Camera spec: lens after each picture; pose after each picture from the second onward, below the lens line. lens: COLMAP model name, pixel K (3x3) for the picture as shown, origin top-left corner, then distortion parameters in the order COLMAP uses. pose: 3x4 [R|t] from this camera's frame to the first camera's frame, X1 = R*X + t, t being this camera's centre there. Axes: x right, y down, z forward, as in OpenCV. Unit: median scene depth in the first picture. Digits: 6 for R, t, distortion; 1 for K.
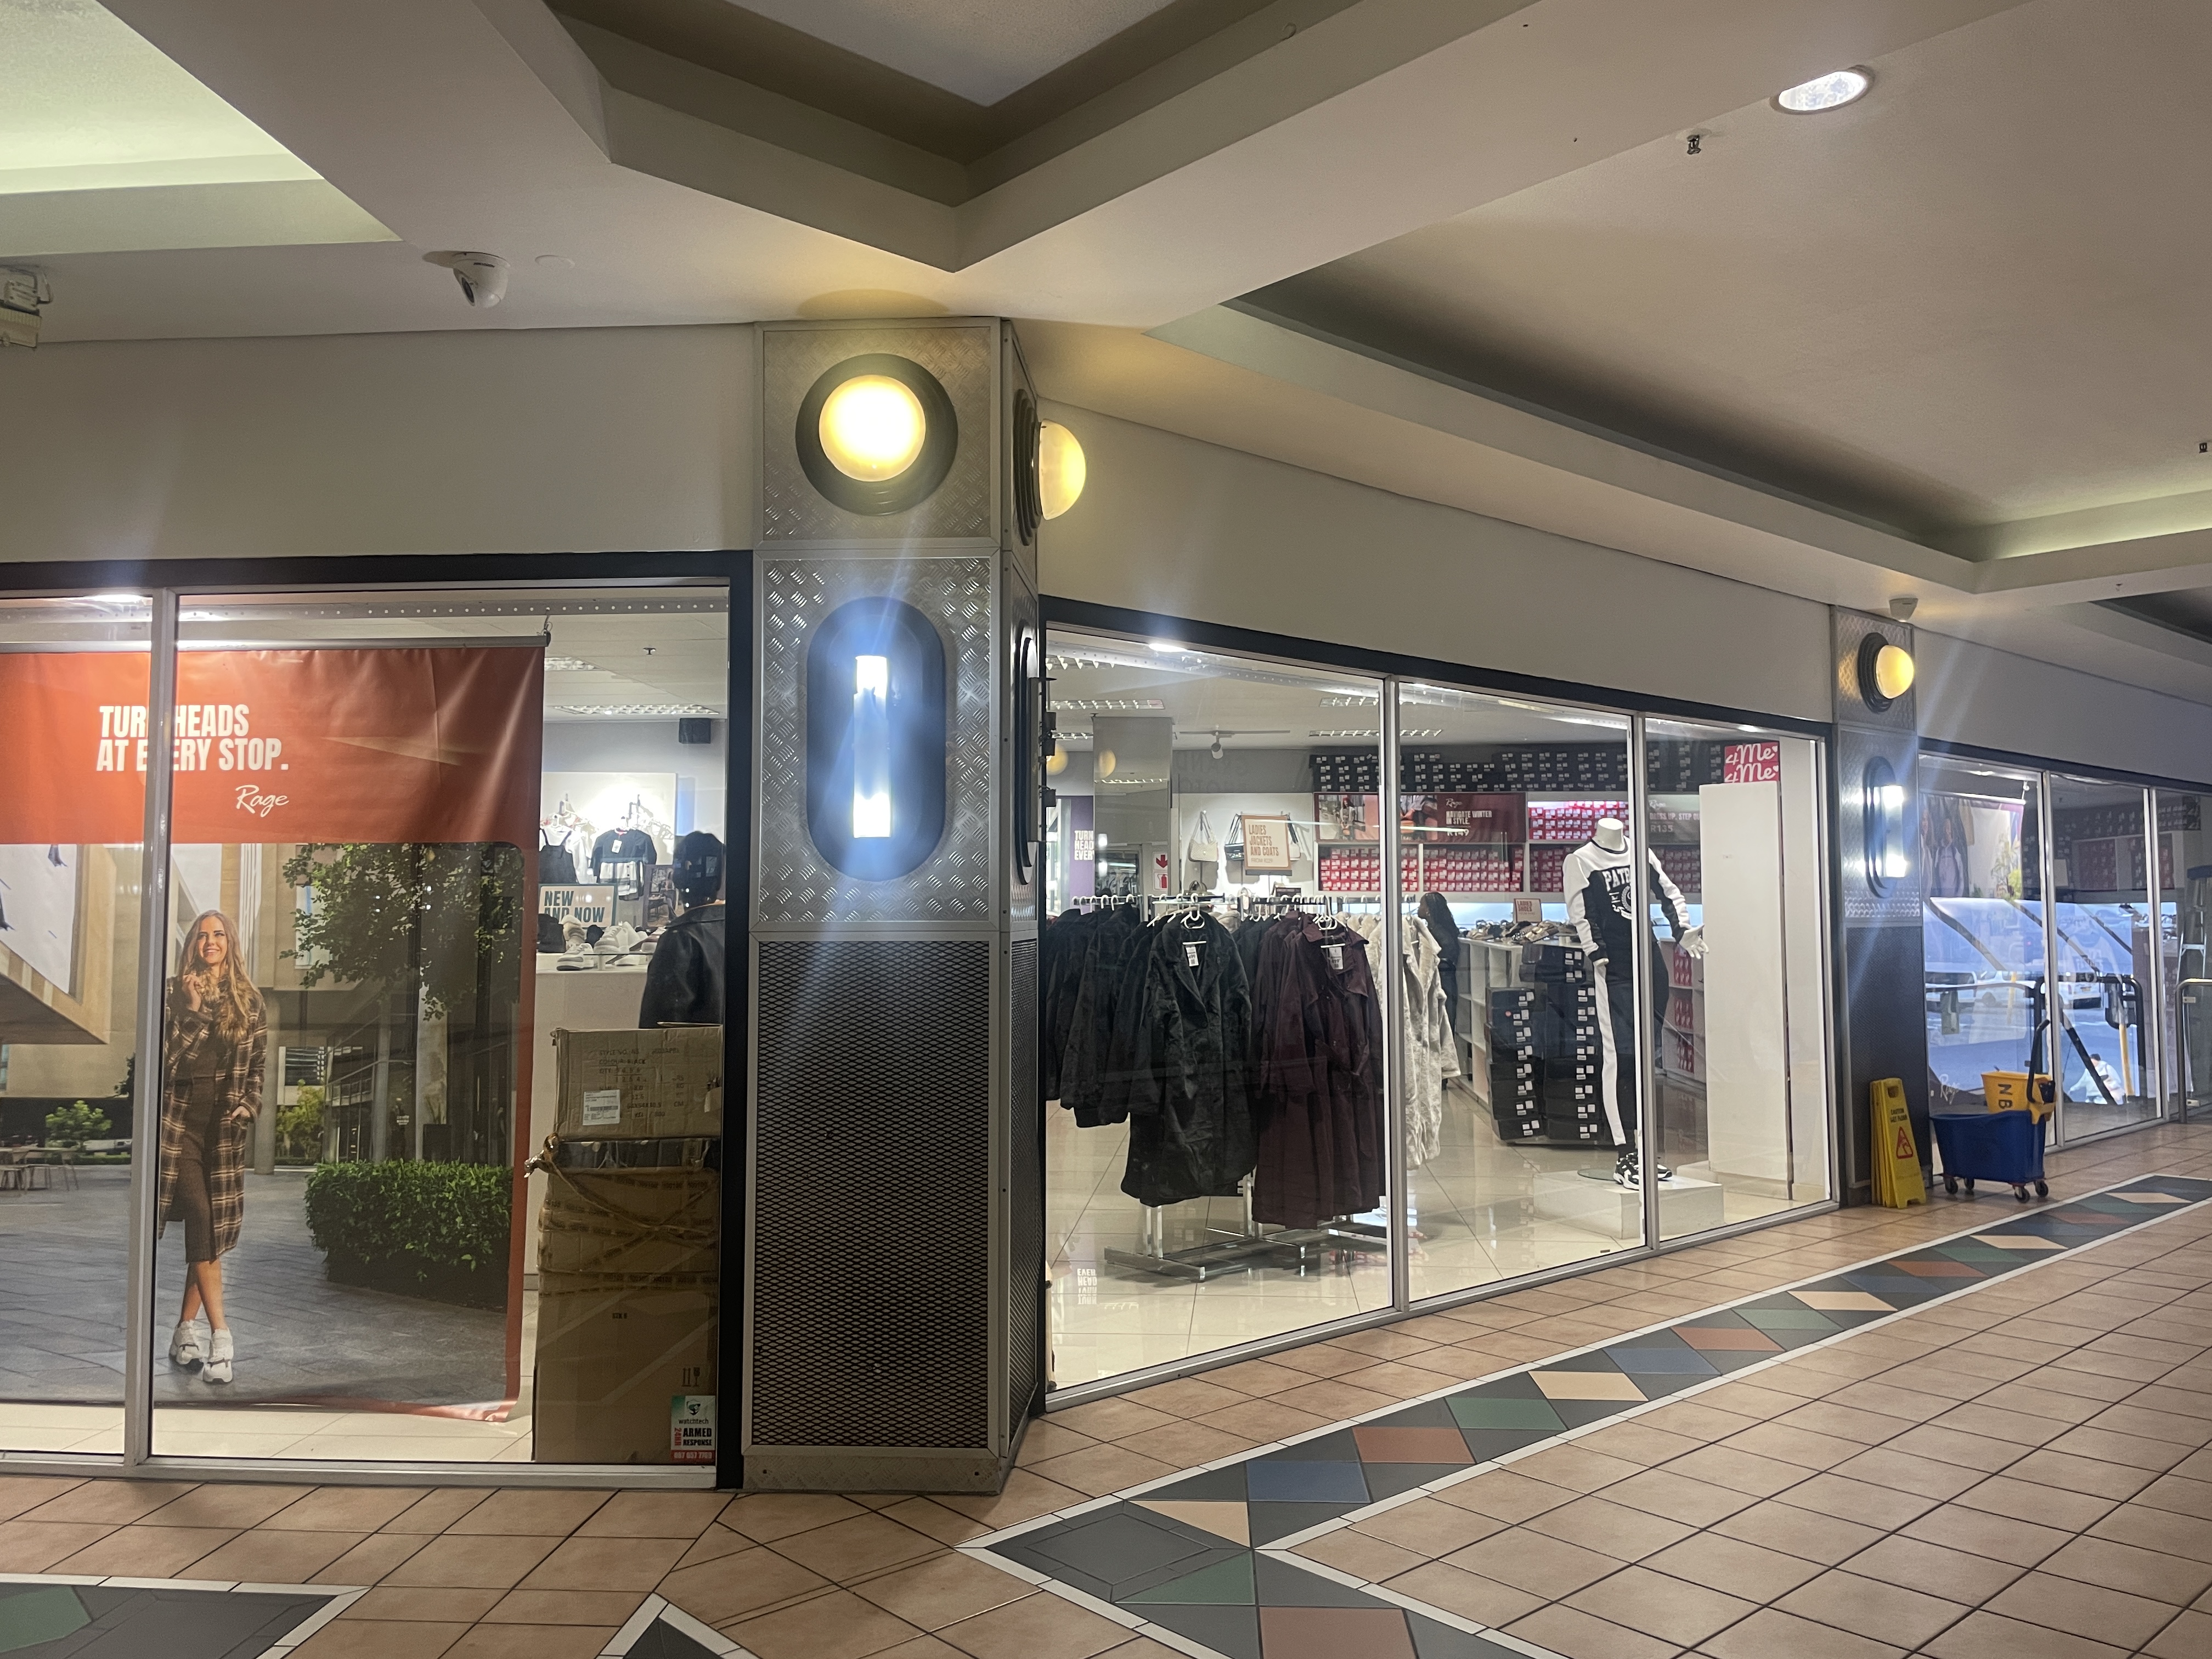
lens RADIAL K [[1673.4, 0, 1119.1], [0, 1673.4, 809.3], [0, 0, 1]] dist [0.098408, -0.128471]
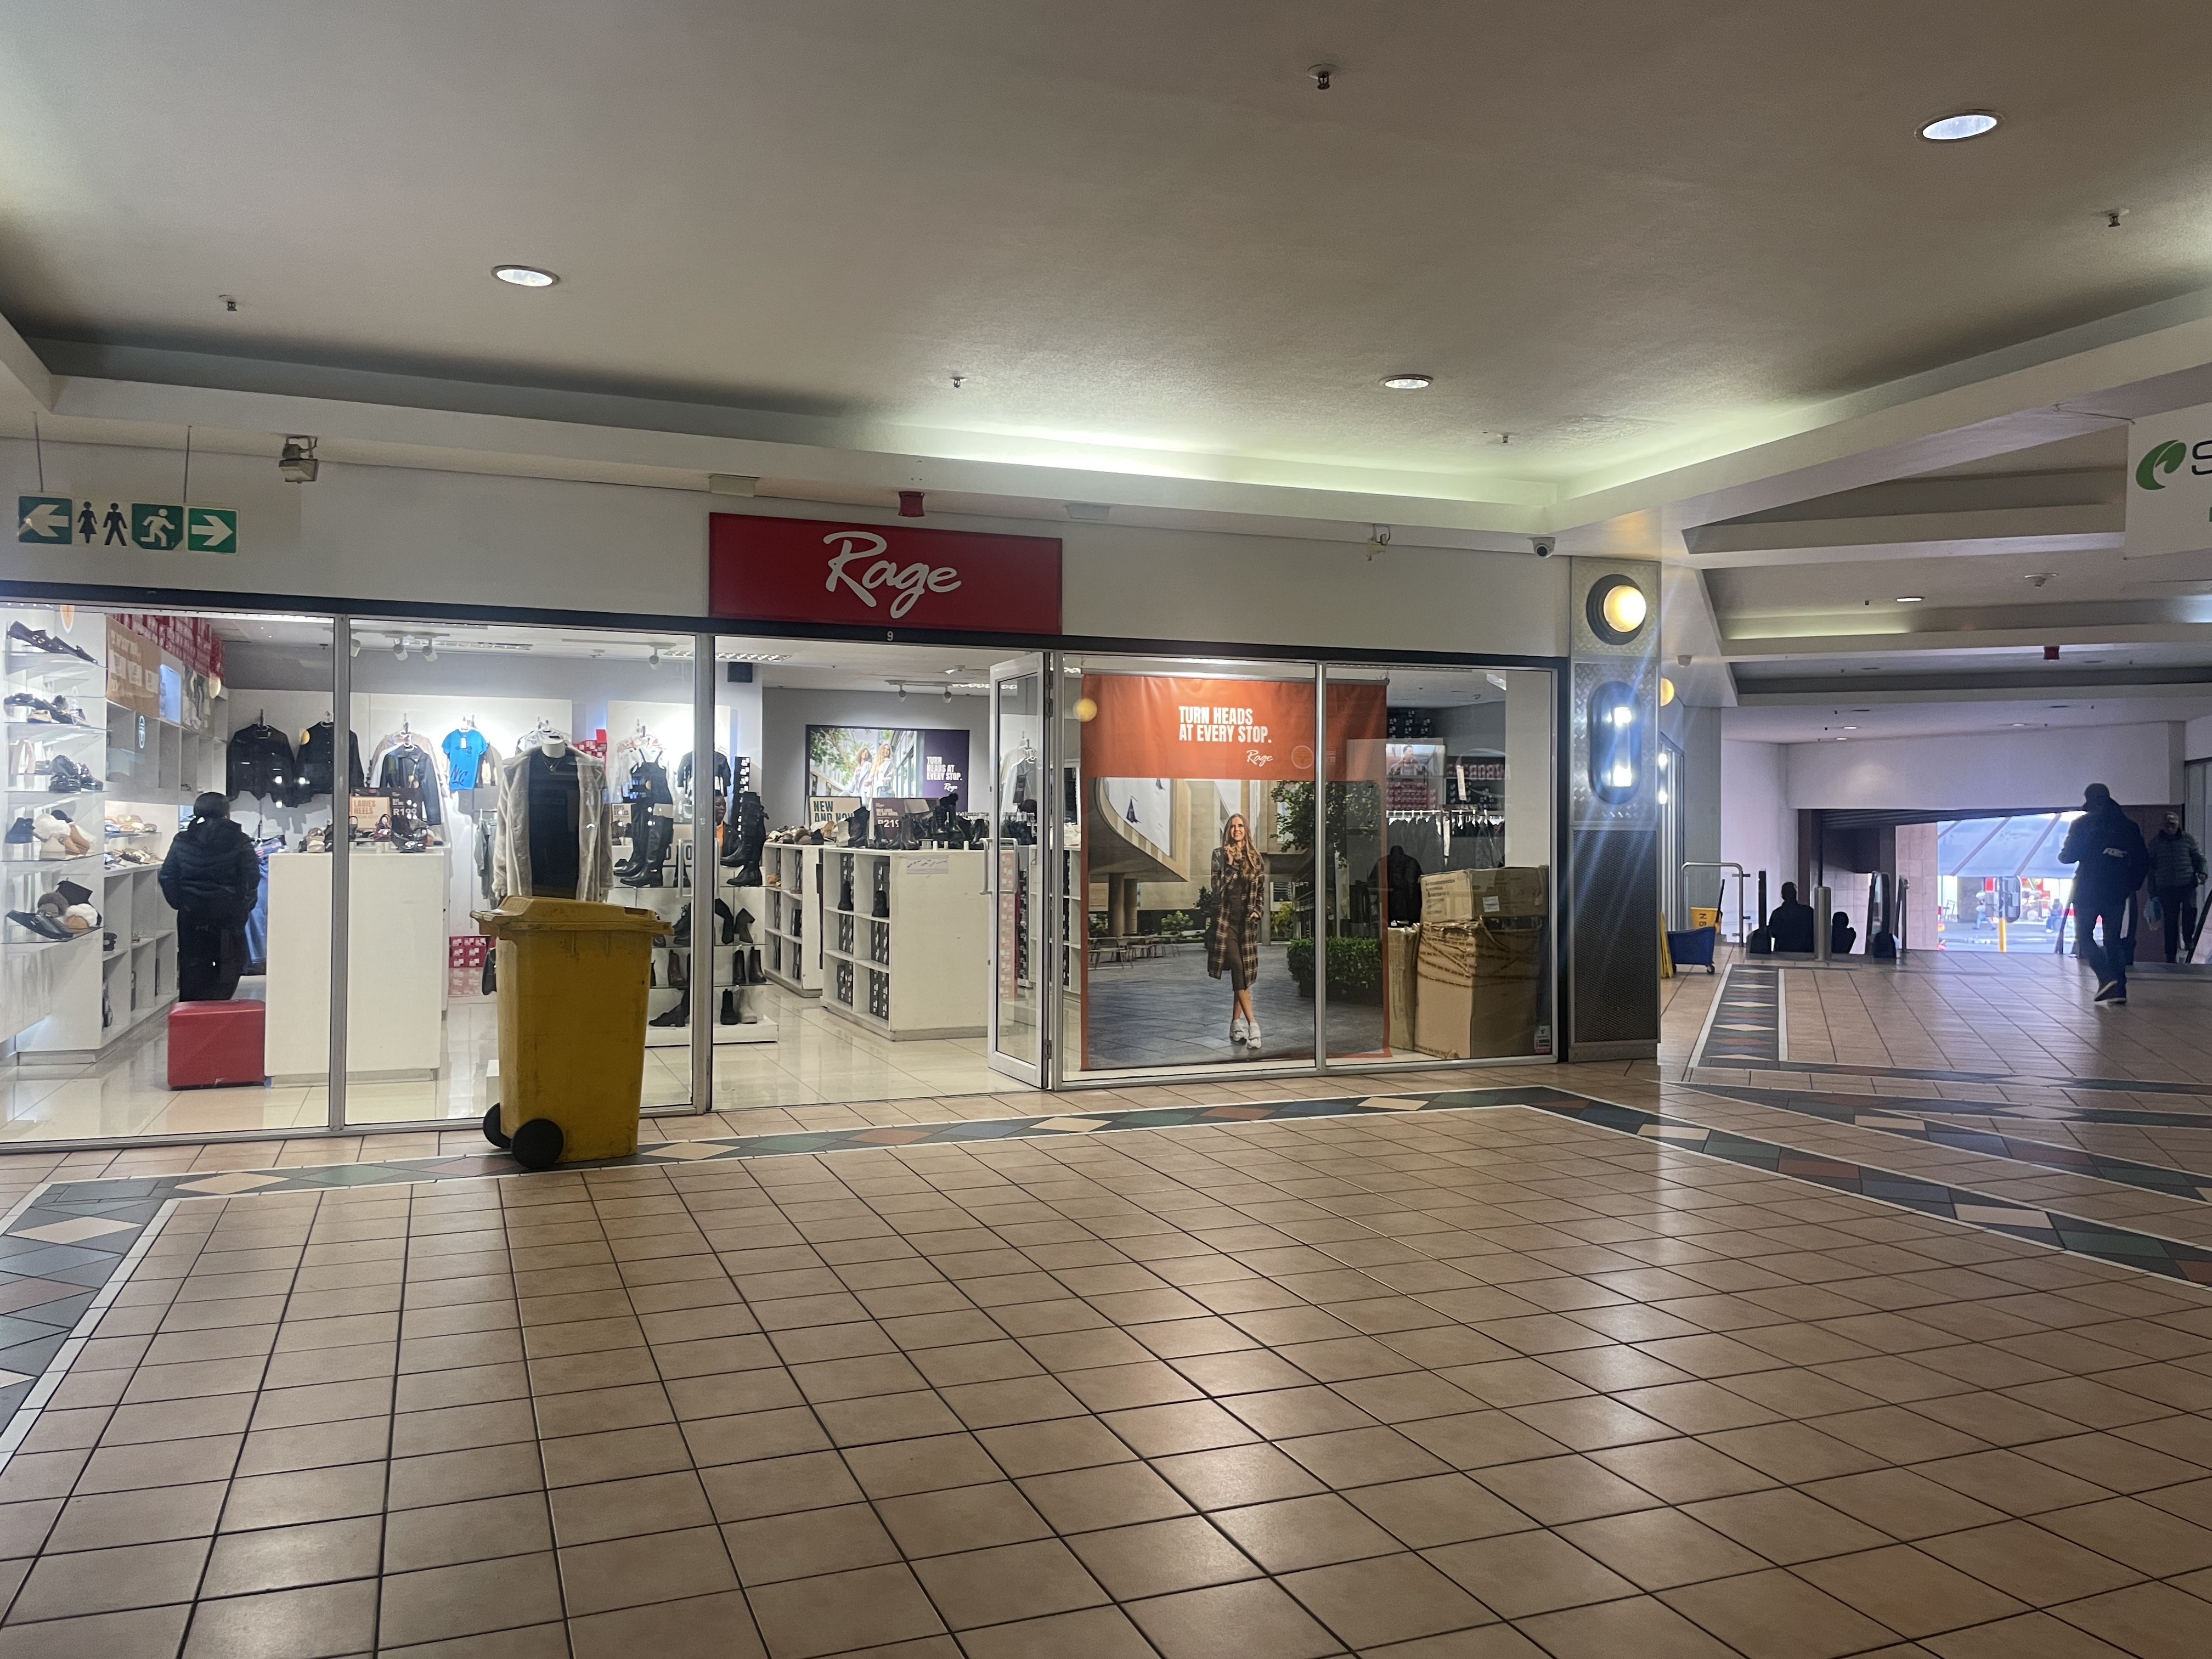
lens RADIAL K [[1673.4, 0, 1123.6], [0, 1673.4, 794.4], [0, 0, 1]] dist [0.098408, -0.128471]
pose [[0.894004, 0.014695, 0.447817, -1.526652], [-0.033861, 0.998820, 0.034822, -0.025636], [-0.446777, -0.046295, 0.893447, -0.669929]]
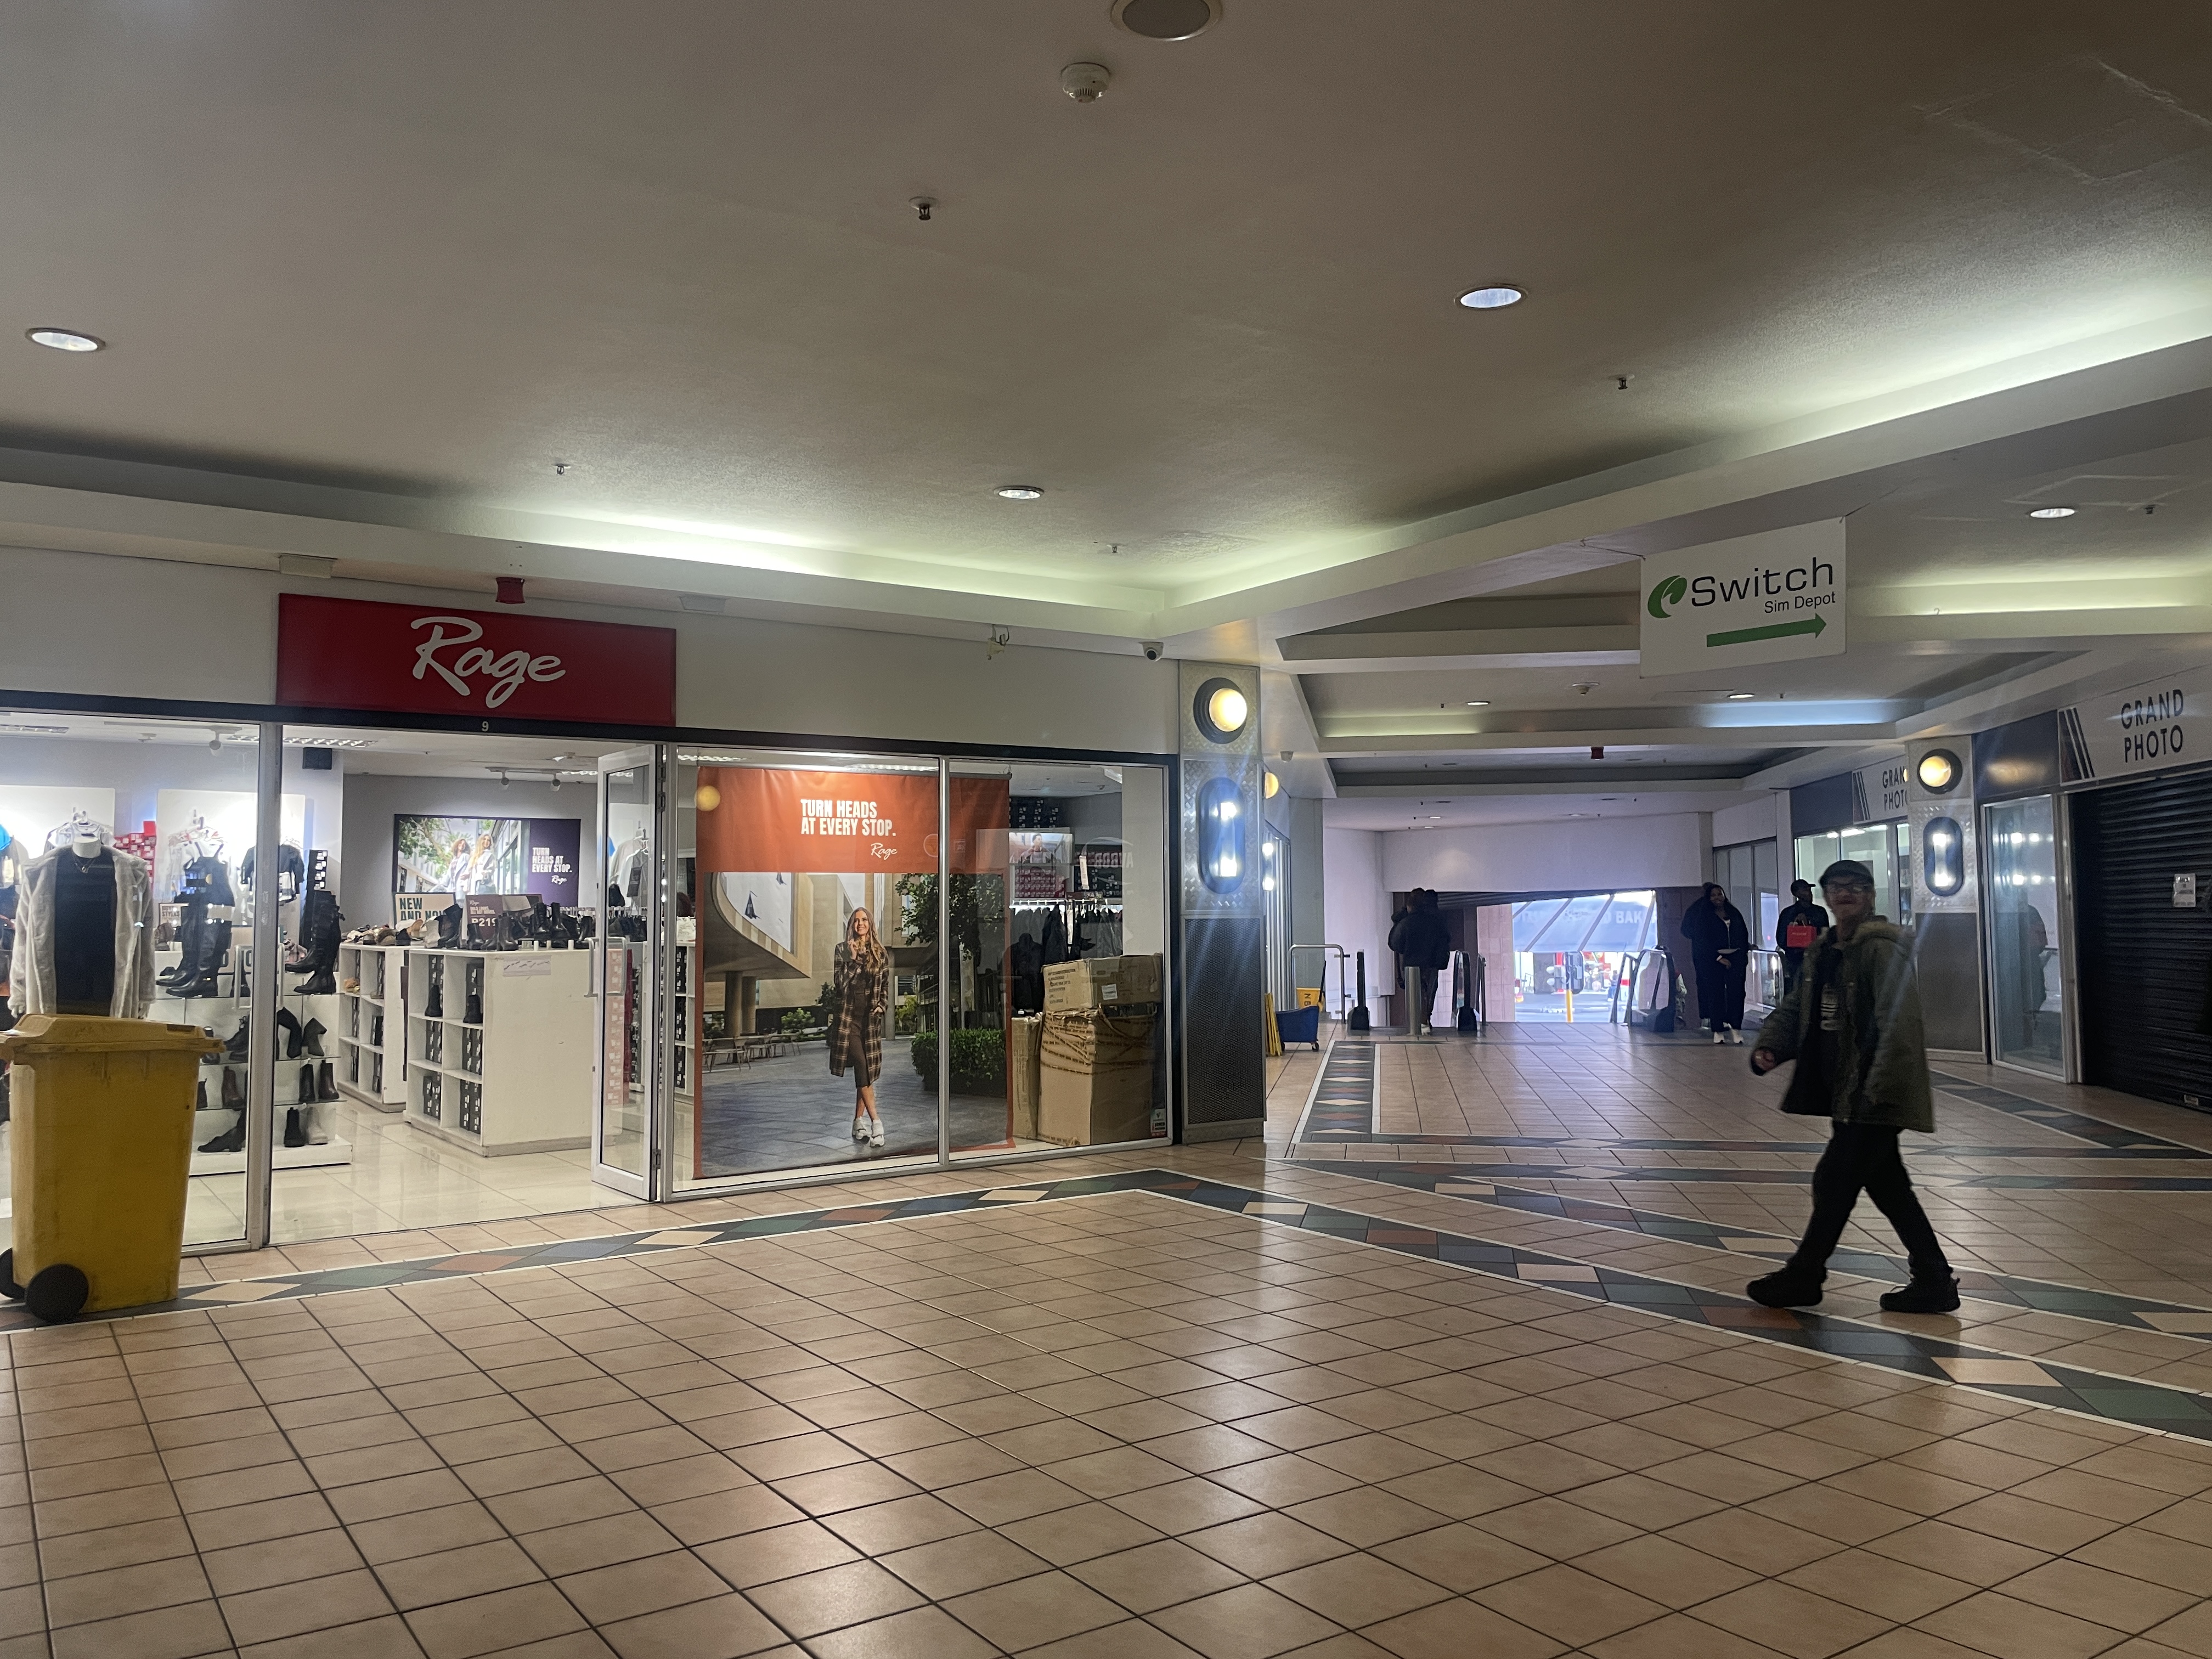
lens RADIAL K [[1673.4, 0, 1134.8], [0, 1673.4, 786.2], [0, 0, 1]] dist [0.098408, -0.128471]
pose [[0.773631, 0.042035, 0.632241, -1.522861], [-0.031569, 0.999115, -0.027798, -0.035852], [-0.632850, 0.001546, 0.774273, -0.691359]]
